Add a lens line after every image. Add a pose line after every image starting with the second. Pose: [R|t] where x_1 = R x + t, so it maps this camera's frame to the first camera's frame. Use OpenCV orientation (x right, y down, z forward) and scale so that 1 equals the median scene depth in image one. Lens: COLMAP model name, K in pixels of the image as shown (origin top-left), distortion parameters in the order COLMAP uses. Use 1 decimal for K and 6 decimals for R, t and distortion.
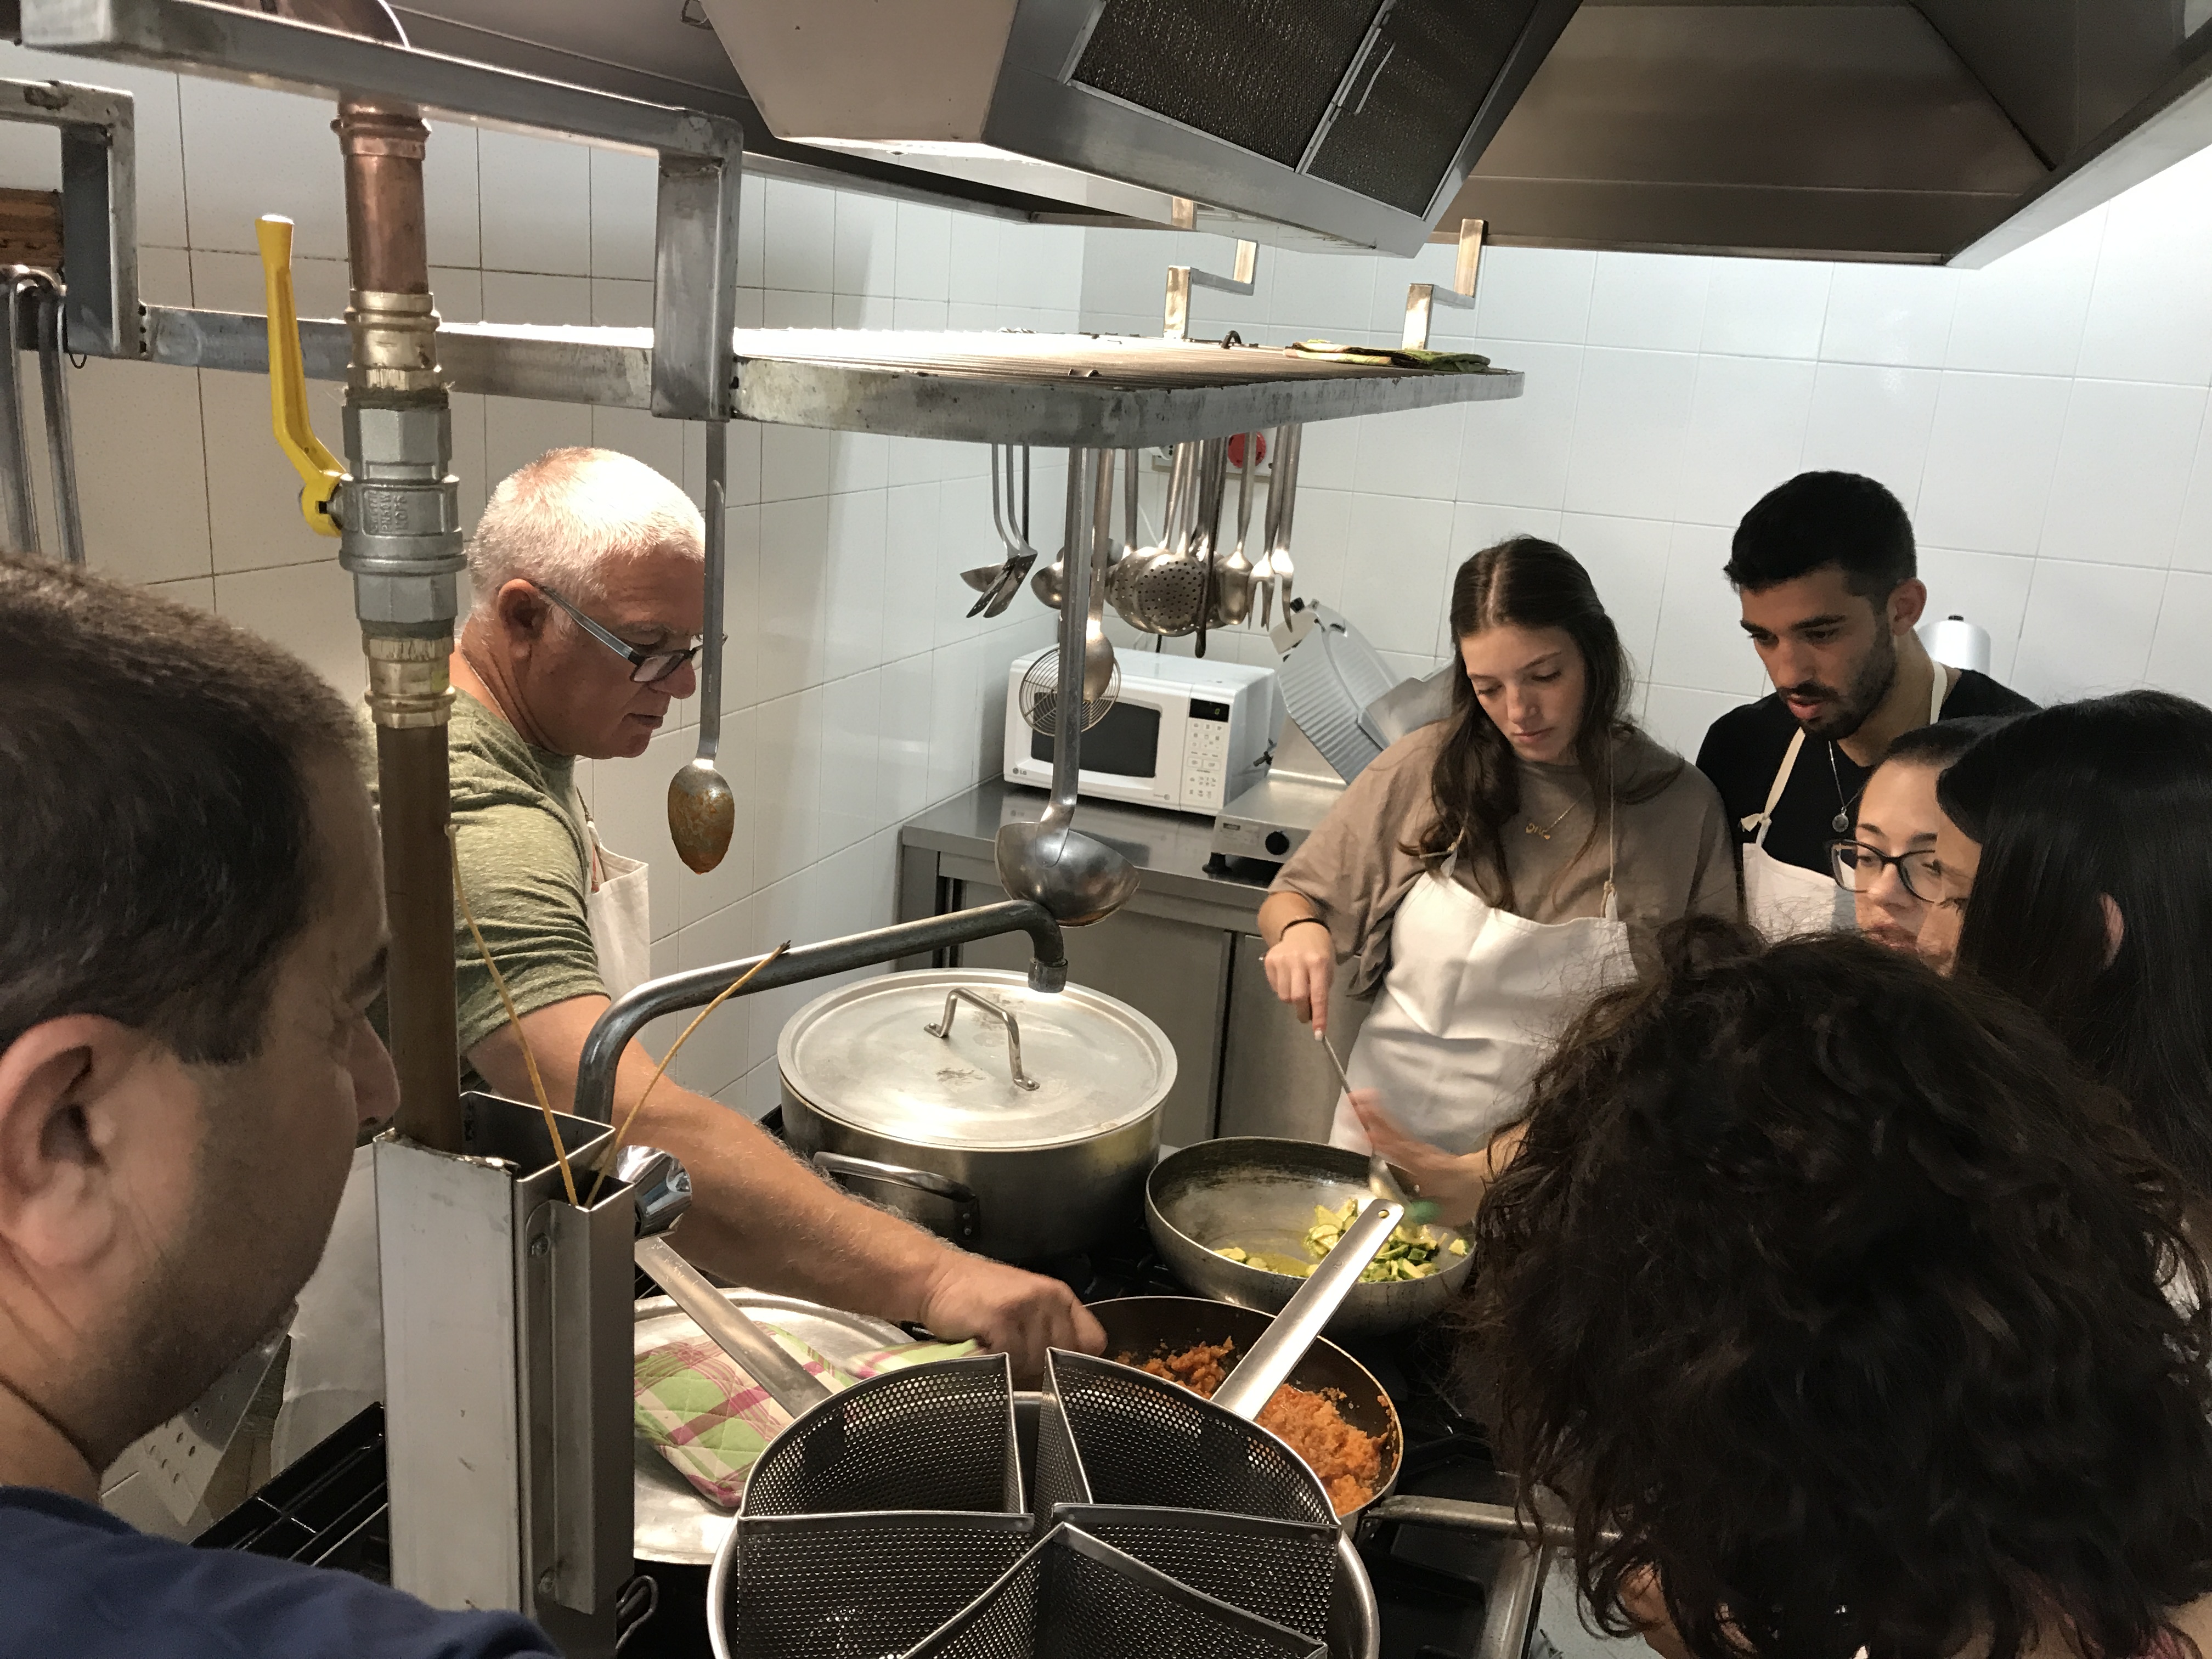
lens RADIAL K [[1804.6, 0, 1066.0], [0, 1804.6, 826.8], [0, 0, 1]] dist [-0.008418, -0.007627]
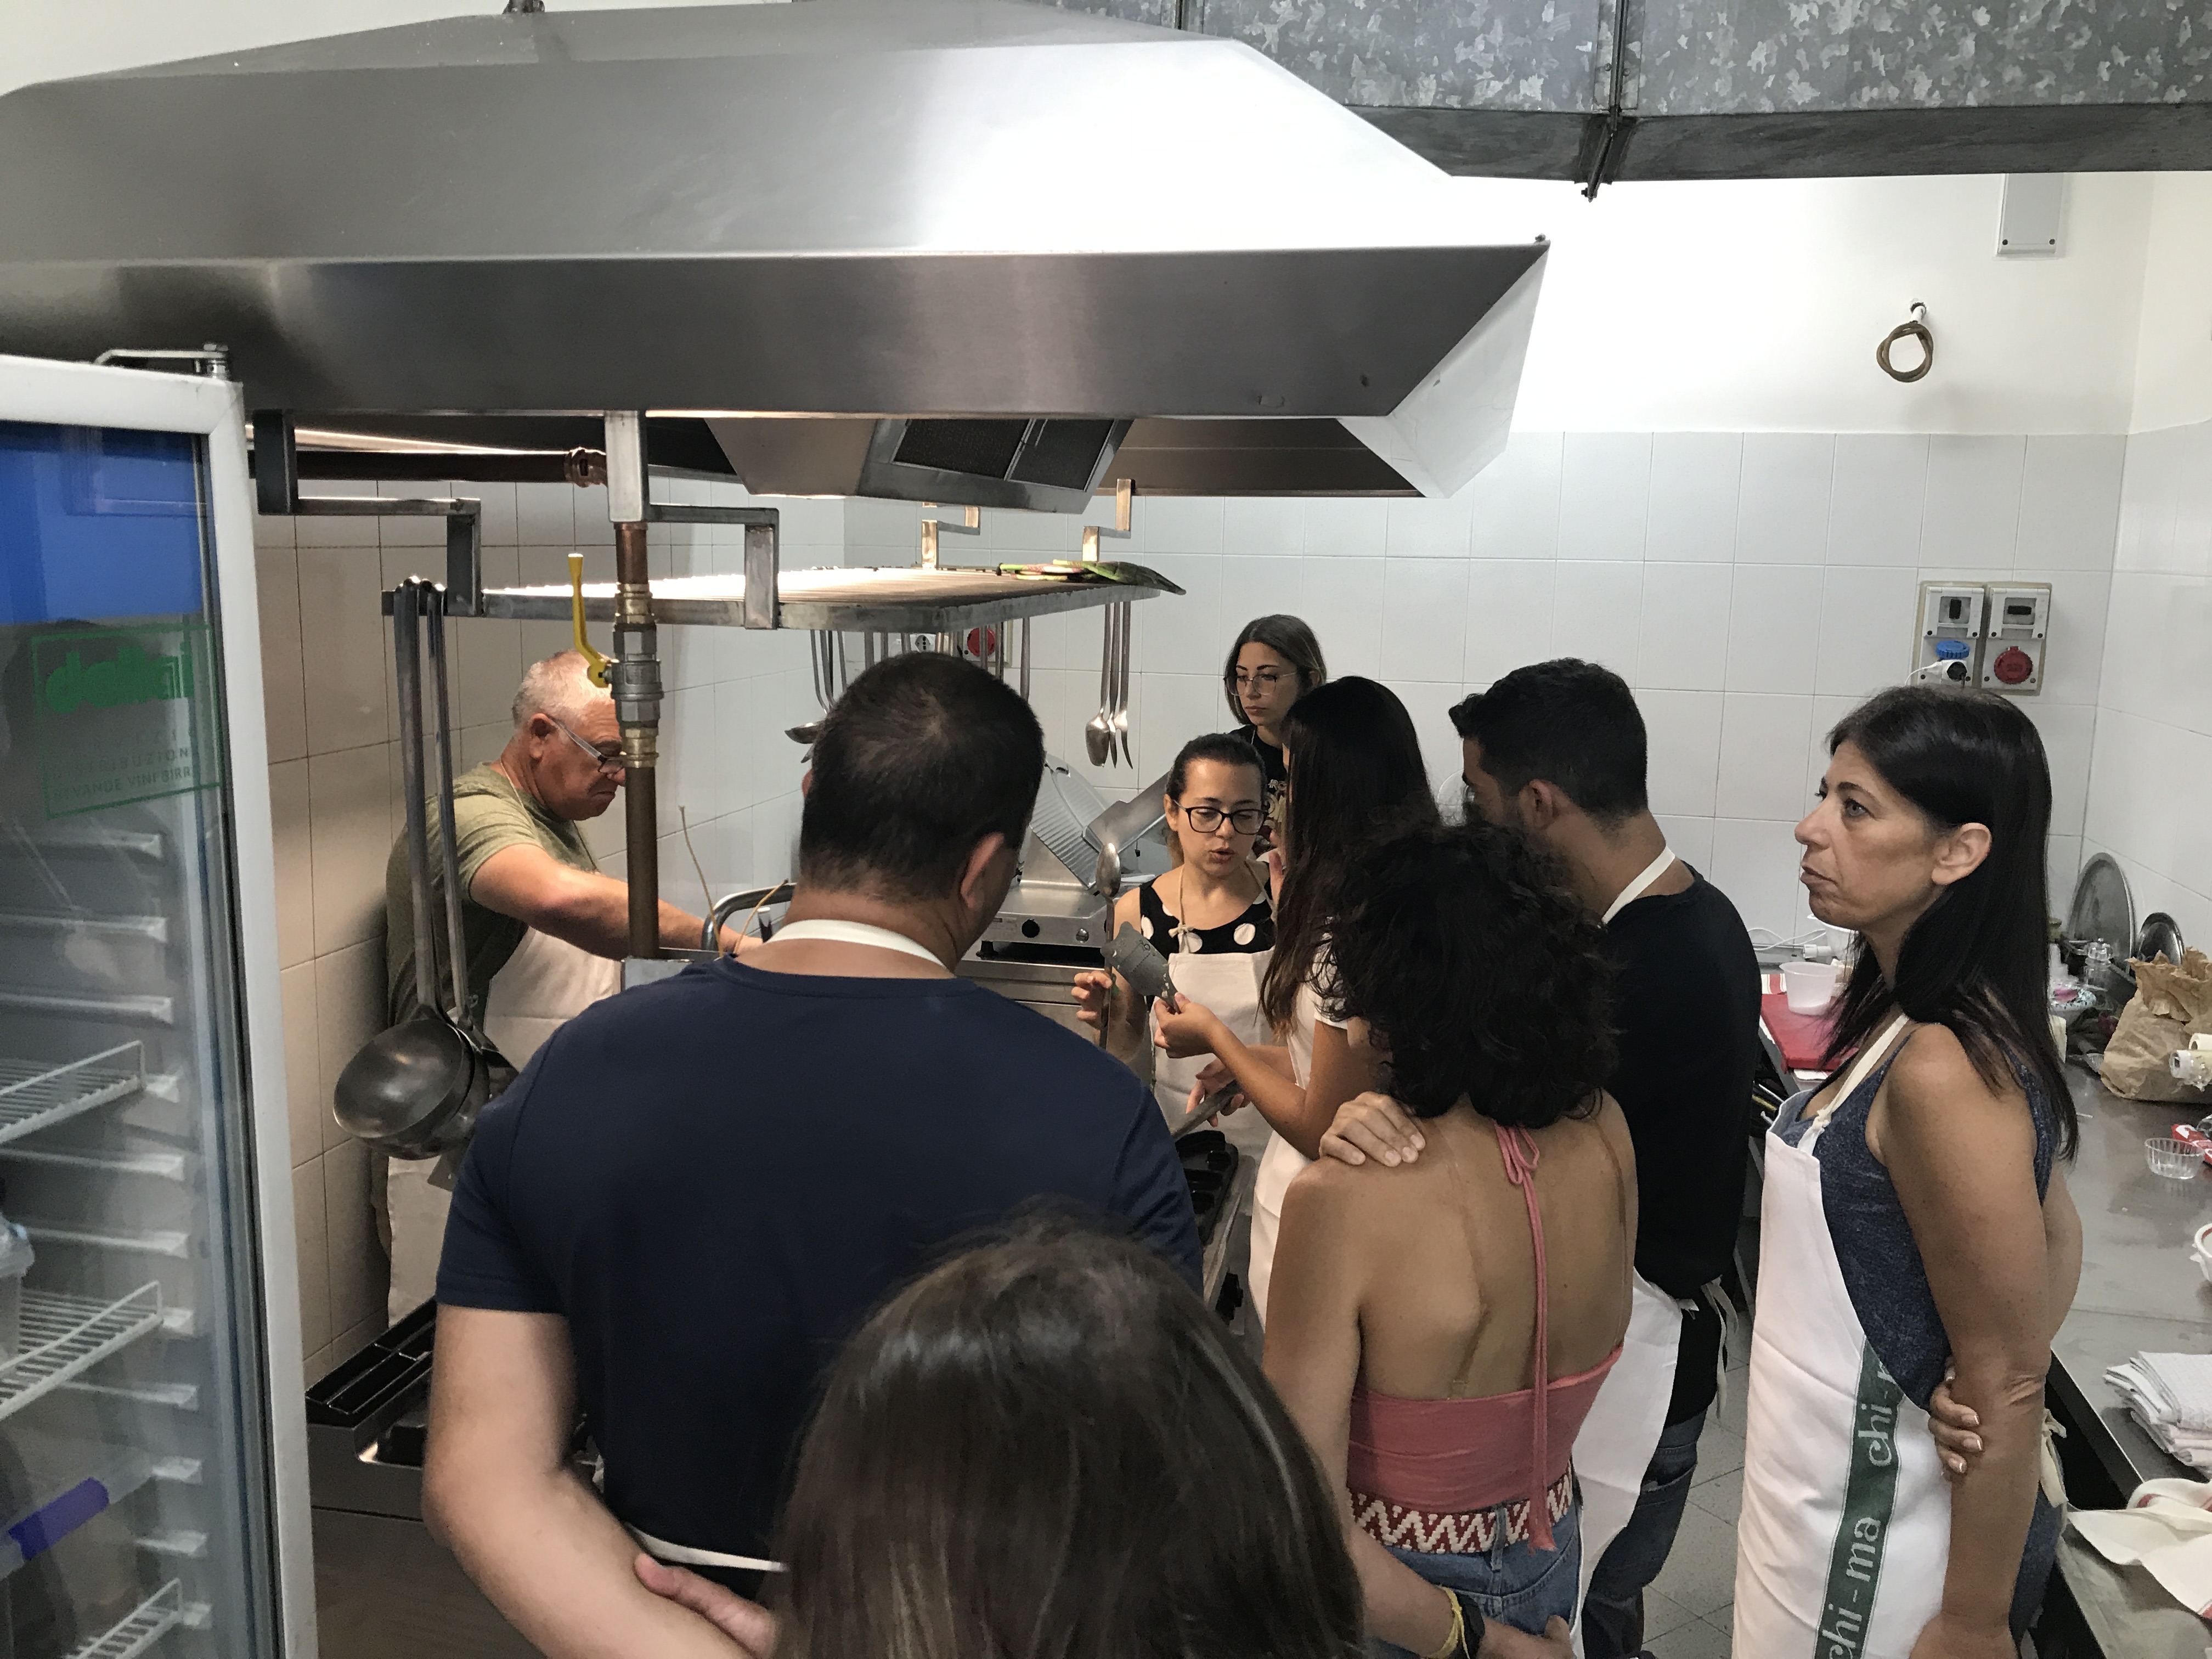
lens RADIAL K [[1783.3, 0, 1106.0], [0, 1783.3, 829.5], [0, 0, 1]] dist [0.013559, -0.056452]
pose [[0.983968, -0.073167, 0.162644, -0.050524], [0.090132, 0.990947, -0.099498, 0.096955], [-0.153892, 0.112562, 0.981655, -0.421662]]
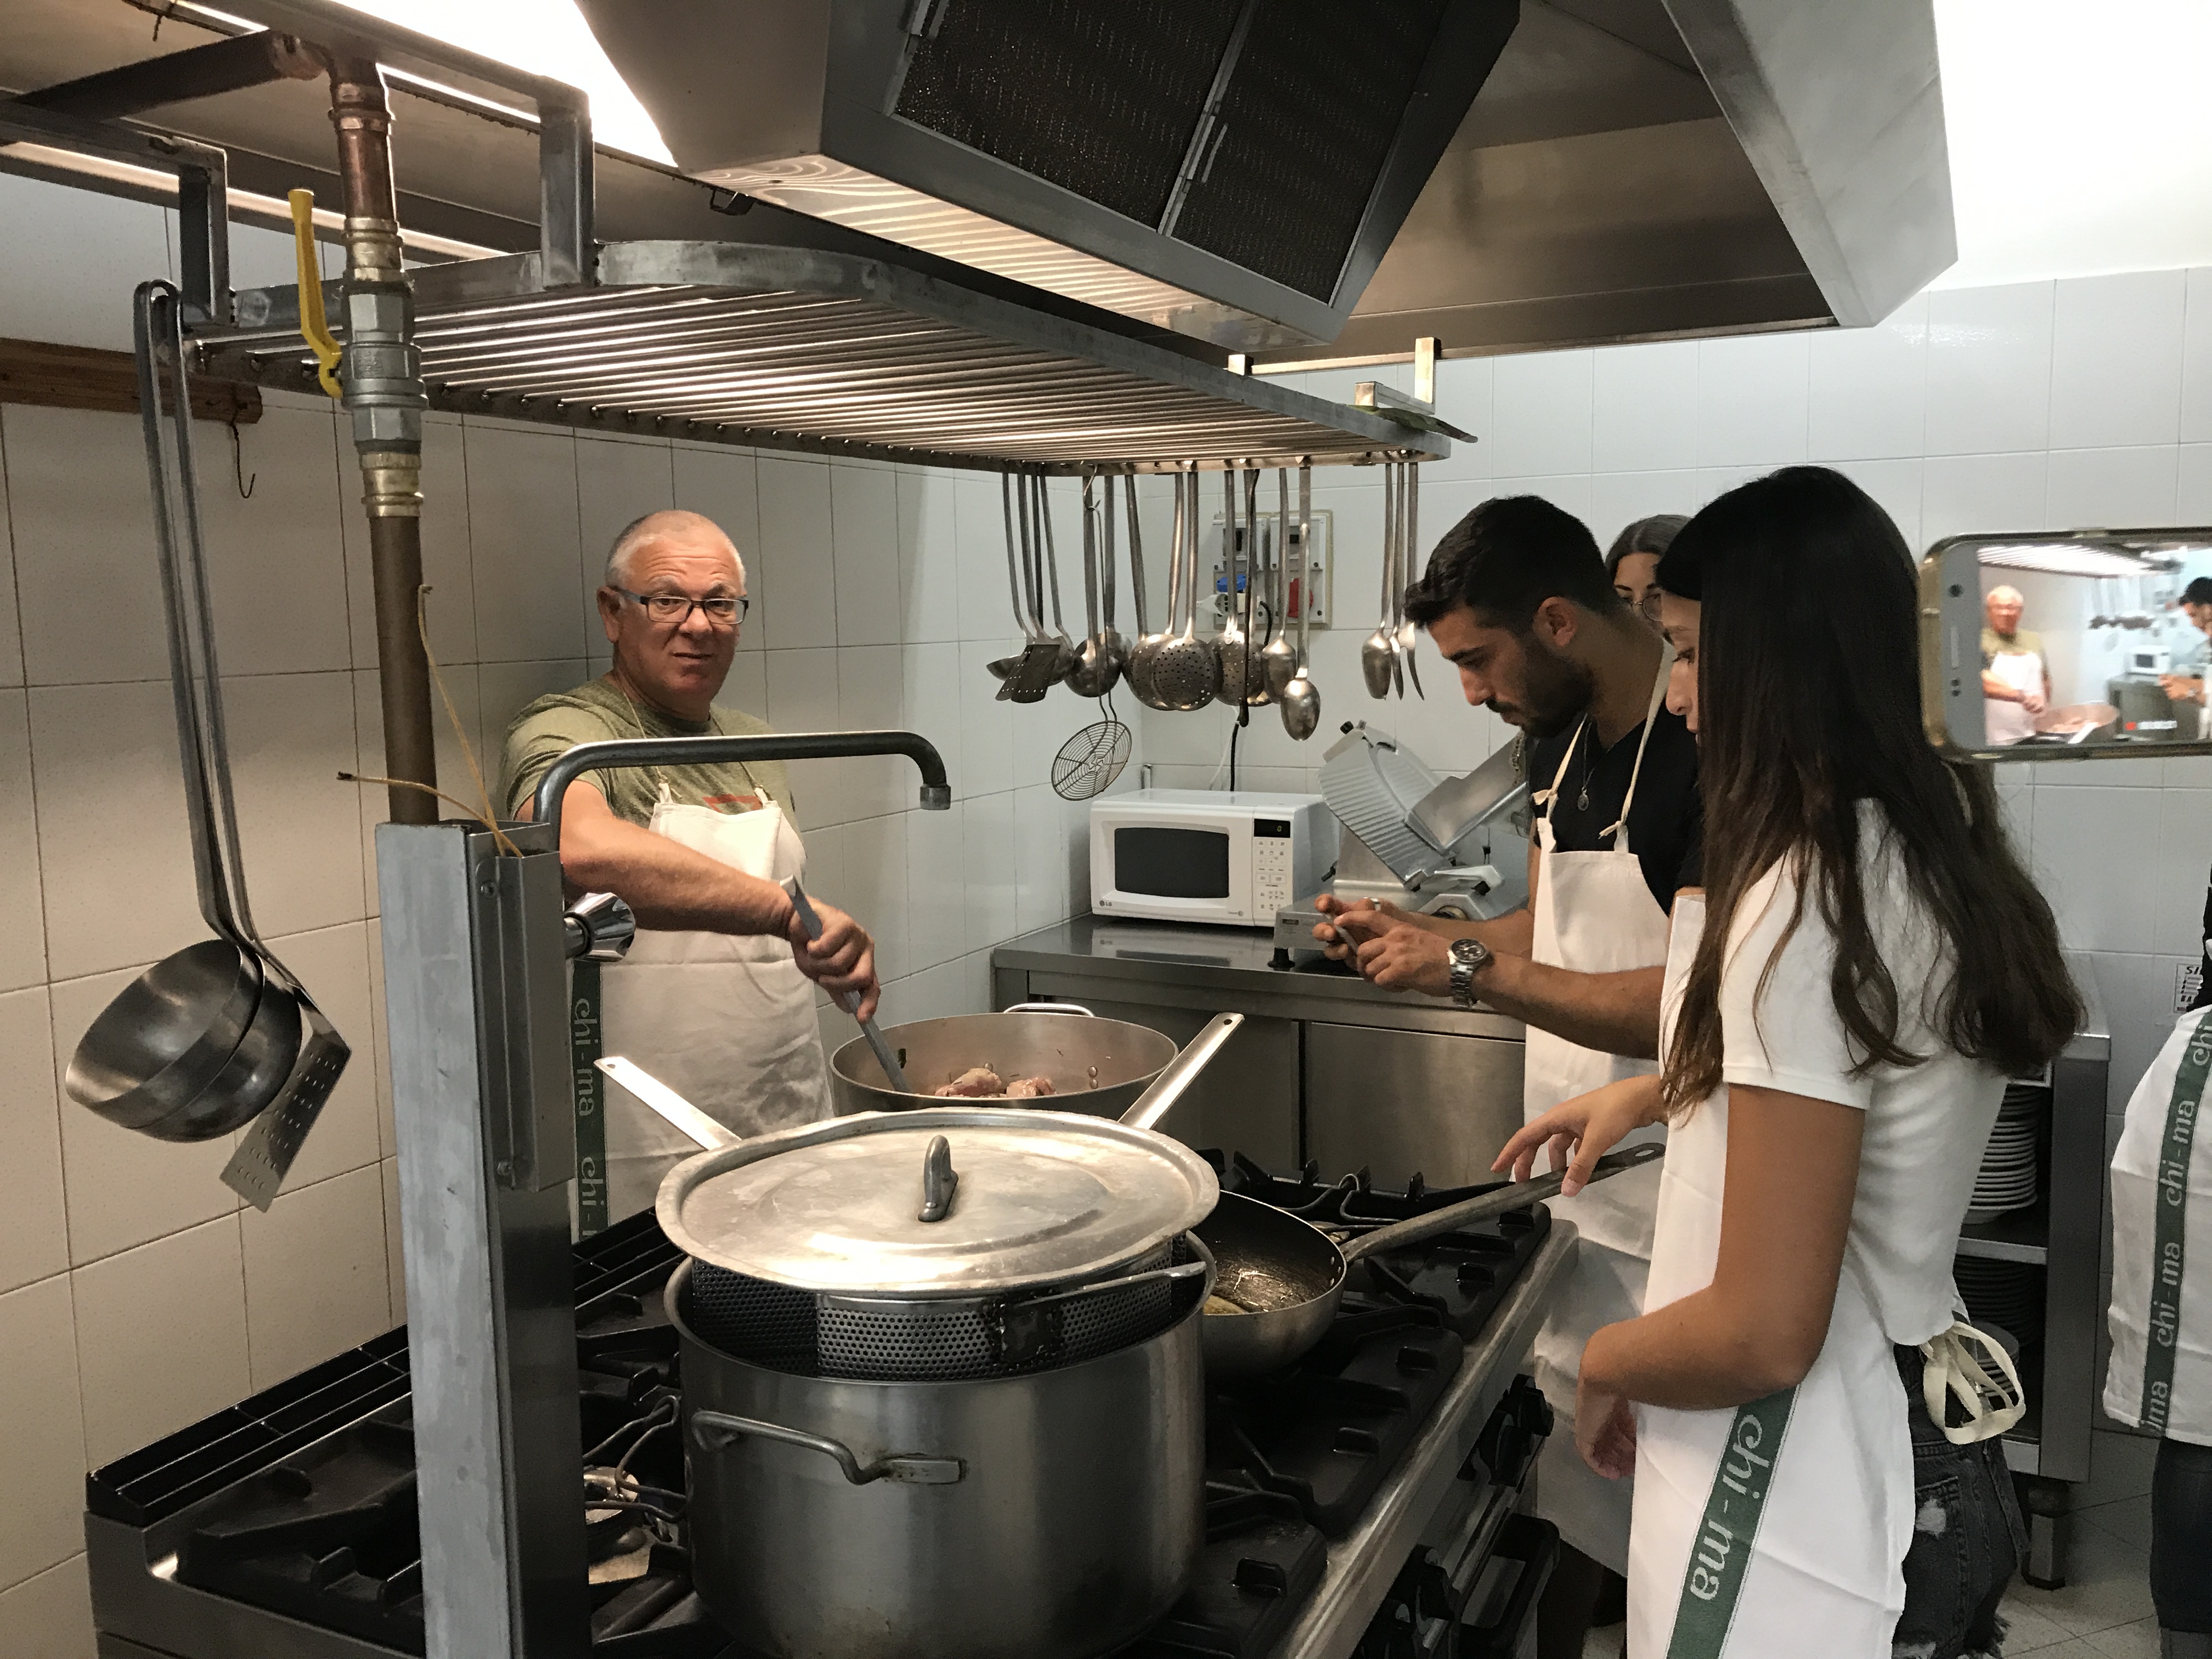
lens RADIAL K [[1813.8, 0, 1106.2], [0, 1813.8, 819.1], [0, 0, 1]] dist [0.053050, -0.114469]
pose [[0.994015, -0.074343, -0.080043, 0.098405], [0.060437, 0.984615, -0.163955, 0.147447], [0.091000, 0.158136, 0.983215, -0.111834]]
